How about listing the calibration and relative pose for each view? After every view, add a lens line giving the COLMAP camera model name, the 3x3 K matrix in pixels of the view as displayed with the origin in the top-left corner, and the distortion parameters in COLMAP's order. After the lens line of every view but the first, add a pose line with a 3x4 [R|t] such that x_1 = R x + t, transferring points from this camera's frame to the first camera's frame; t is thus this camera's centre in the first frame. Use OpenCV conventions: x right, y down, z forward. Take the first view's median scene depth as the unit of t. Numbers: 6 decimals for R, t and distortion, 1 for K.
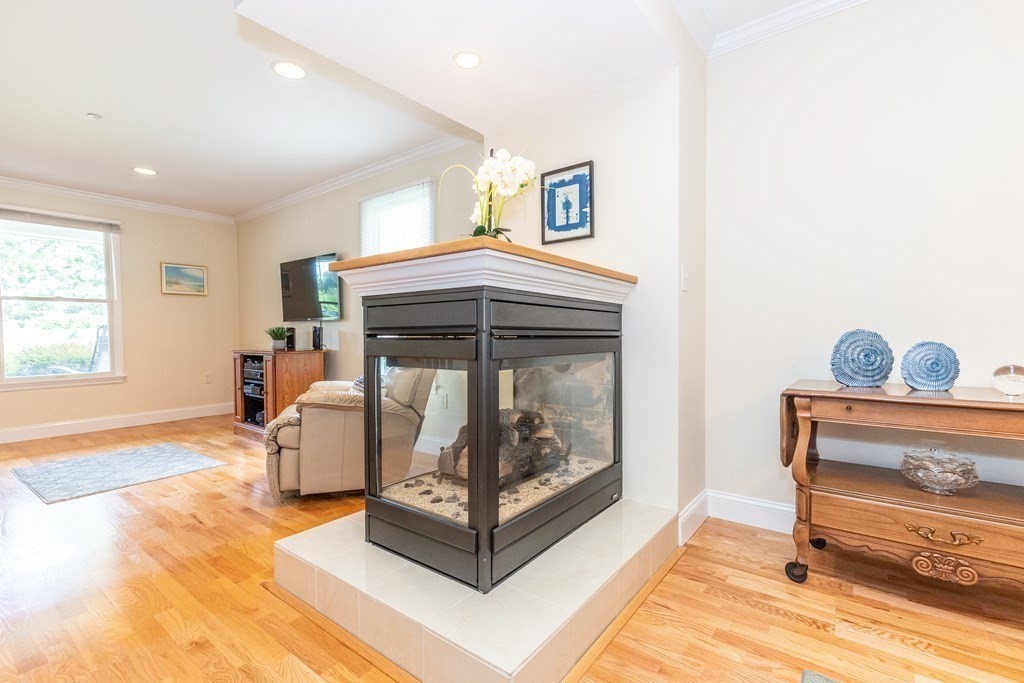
lens RADIAL K [[465.0, 0, 505.1], [0, 465.0, 342.7], [0, 0, 1]] dist [0.006268, -0.001847]
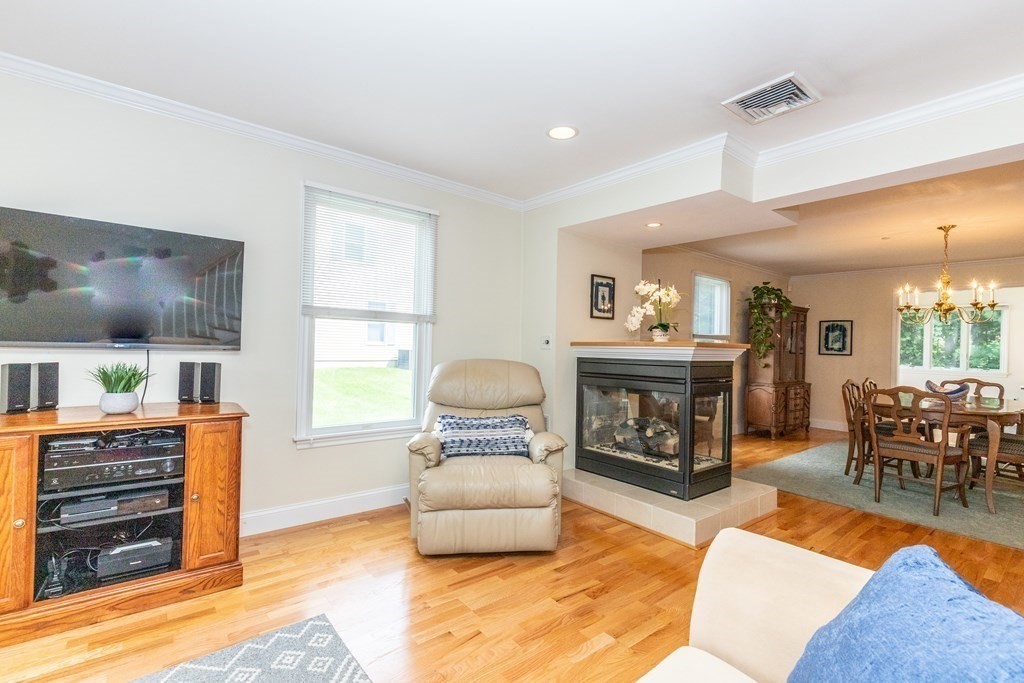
lens RADIAL K [[465.0, 0, 513.1], [0, 465.0, 345.5], [0, 0, 1]] dist [0.006268, -0.001847]
pose [[0.241468, 0.006366, 0.970388, -1.591776], [-0.013885, 0.999899, -0.003105, -0.110696], [-0.970310, -0.012724, 0.241532, 0.901778]]
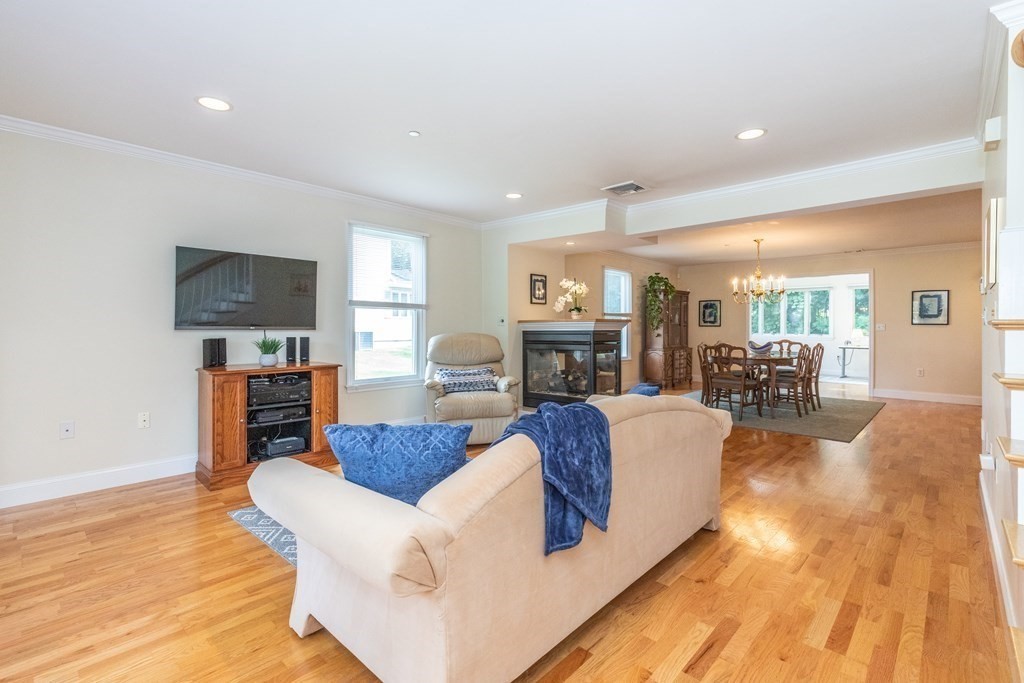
lens RADIAL K [[465.0, 0, 503.8], [0, 465.0, 325.5], [0, 0, 1]] dist [0.006268, -0.001847]
pose [[0.123160, 0.001299, 0.992386, -2.343371], [0.007934, 0.999966, -0.002293, -0.099591], [-0.992355, 0.008156, 0.123146, 0.877035]]
